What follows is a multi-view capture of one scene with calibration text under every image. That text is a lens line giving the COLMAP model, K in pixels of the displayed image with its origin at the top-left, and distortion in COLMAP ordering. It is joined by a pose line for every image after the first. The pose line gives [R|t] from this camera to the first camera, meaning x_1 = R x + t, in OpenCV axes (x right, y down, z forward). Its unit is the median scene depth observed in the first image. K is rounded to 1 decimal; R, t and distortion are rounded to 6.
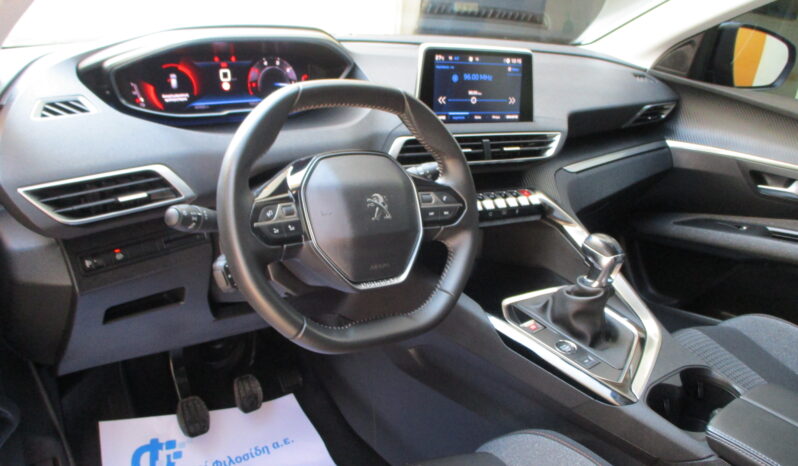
lens RADIAL K [[694.8, 0, 399.0], [0, 694.8, 233.0], [0, 0, 1]] dist [-0.061166, 0.000417]
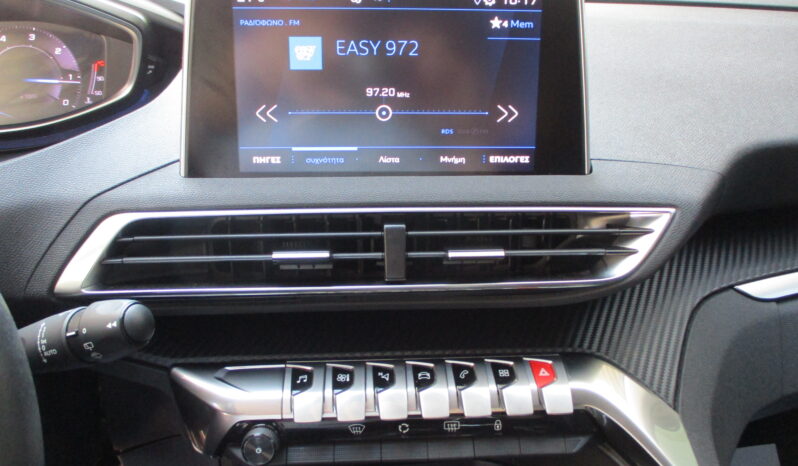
lens RADIAL K [[694.8, 0, 399.0], [0, 694.8, 233.0], [0, 0, 1]] dist [-0.061166, 0.000417]
pose [[0.883968, 0.085297, -0.459701, 0.283453], [-0.086105, 0.996100, 0.019253, -0.133608], [0.459550, 0.022564, 0.887865, 0.667675]]
